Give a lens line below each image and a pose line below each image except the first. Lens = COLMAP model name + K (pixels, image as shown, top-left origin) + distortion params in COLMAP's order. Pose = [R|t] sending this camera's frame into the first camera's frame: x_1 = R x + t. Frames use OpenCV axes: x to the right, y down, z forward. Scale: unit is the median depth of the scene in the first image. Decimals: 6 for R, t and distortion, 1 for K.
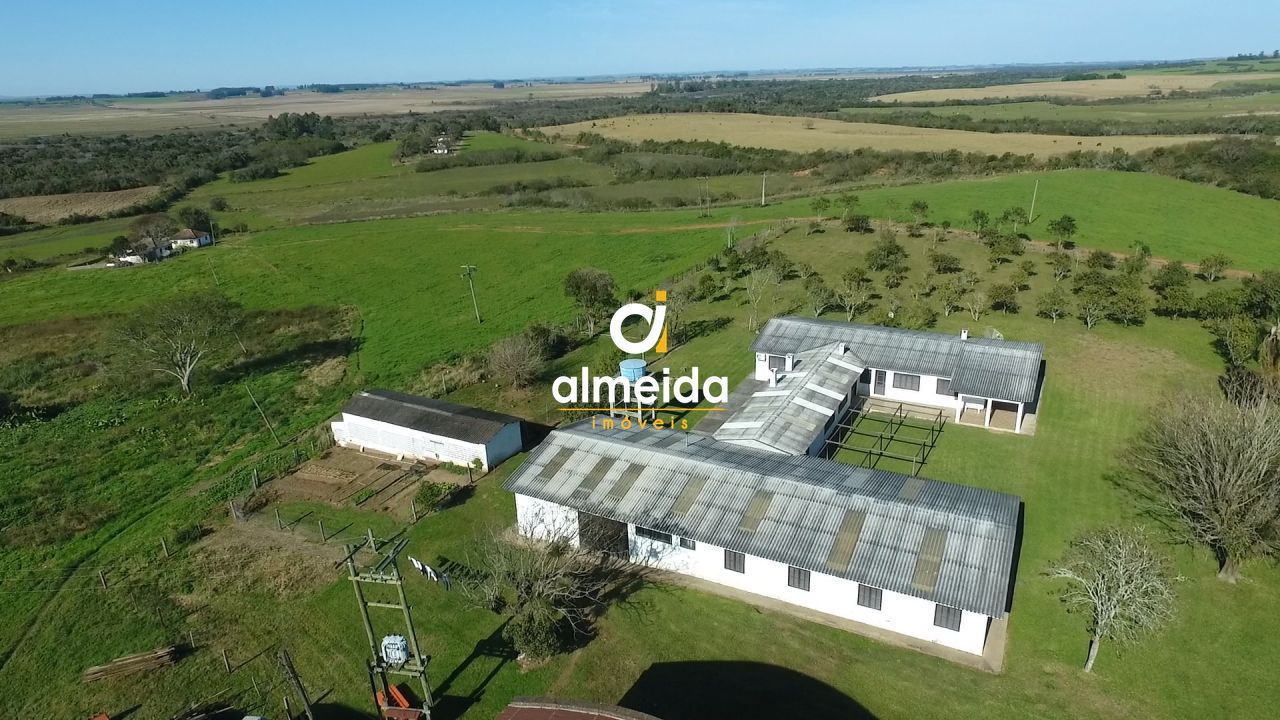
lens RADIAL K [[754.8, 0, 640.0], [0, 754.8, 360.0], [0, 0, 1]] dist [-0.015942, 0.023536]
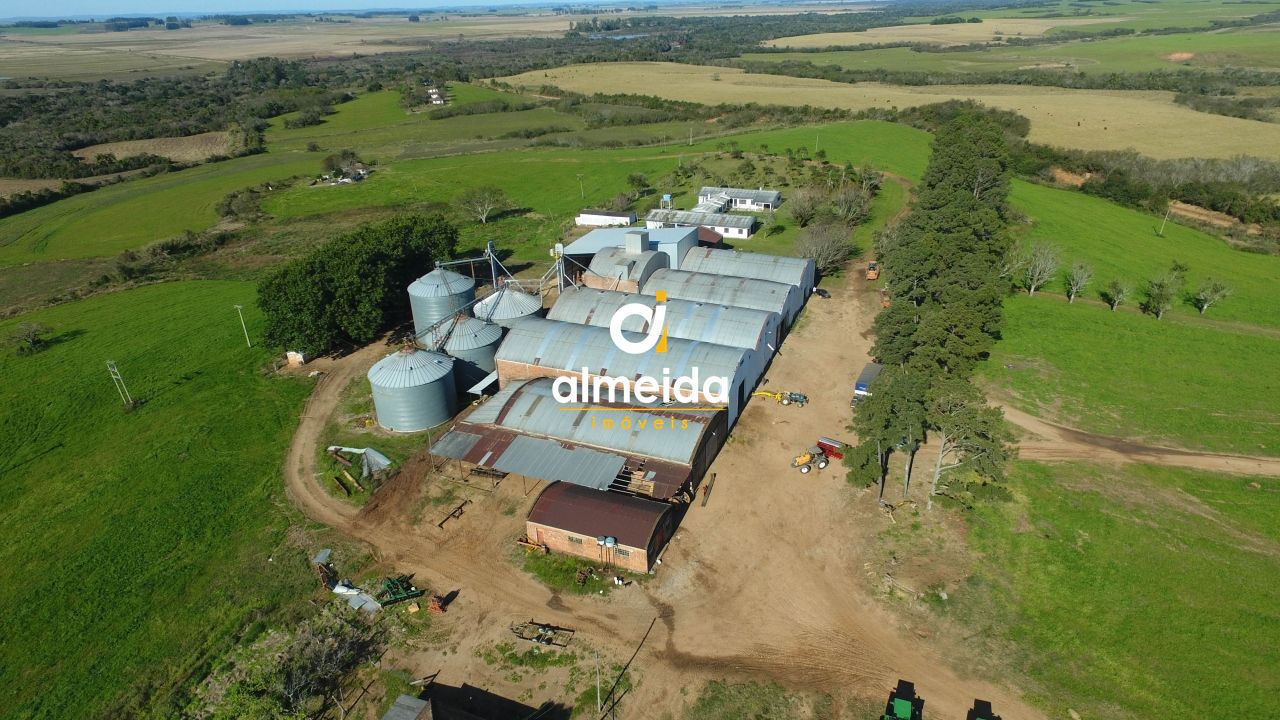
lens RADIAL K [[743.6, 0, 640.0], [0, 743.6, 360.0], [0, 0, 1]] dist [-0.002503, 0.020998]
pose [[0.993355, -0.044284, 0.106228, -0.063209], [0.034659, 0.995266, 0.090802, 0.052969], [-0.109746, -0.086517, 0.990187, -0.297005]]
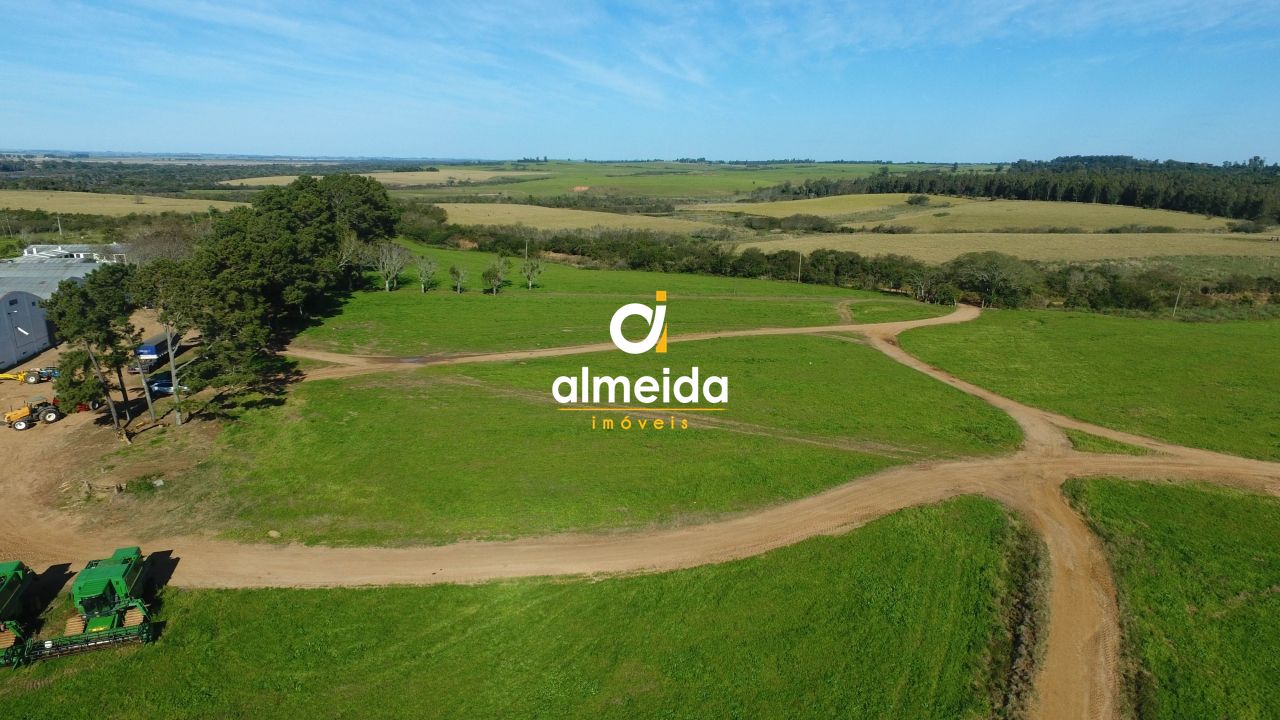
lens RADIAL K [[754.8, 0, 640.0], [0, 754.8, 360.0], [0, 0, 1]] dist [-0.015942, 0.023536]
pose [[0.735626, -0.135583, 0.663681, -0.008558], [0.207031, 0.977883, -0.029702, 0.118657], [-0.644975, 0.159252, 0.747426, -0.312017]]
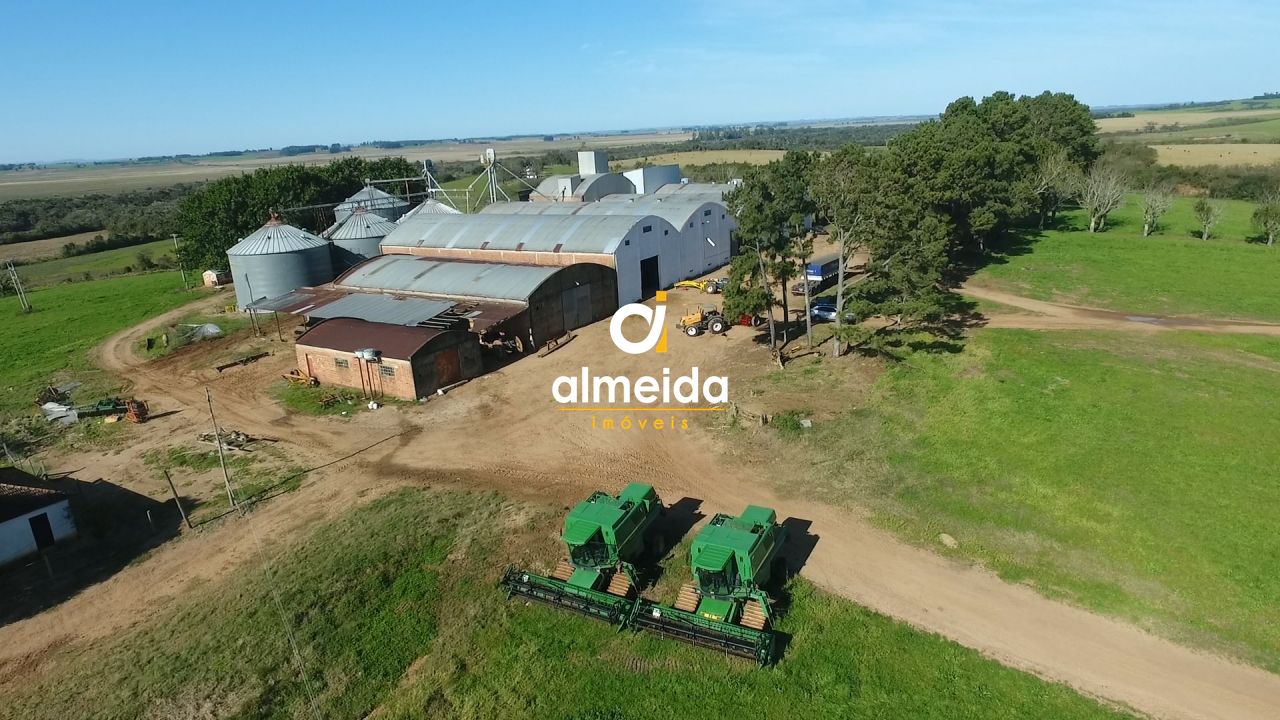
lens RADIAL K [[775.0, 0, 639.2], [0, 775.0, 355.3], [0, 0, 1]] dist [-0.012199, 0.024256]
pose [[0.998427, -0.004397, -0.055886, -0.002820], [0.000055, 0.996996, -0.077451, 0.117275], [0.056059, 0.077326, 0.995429, -0.262808]]
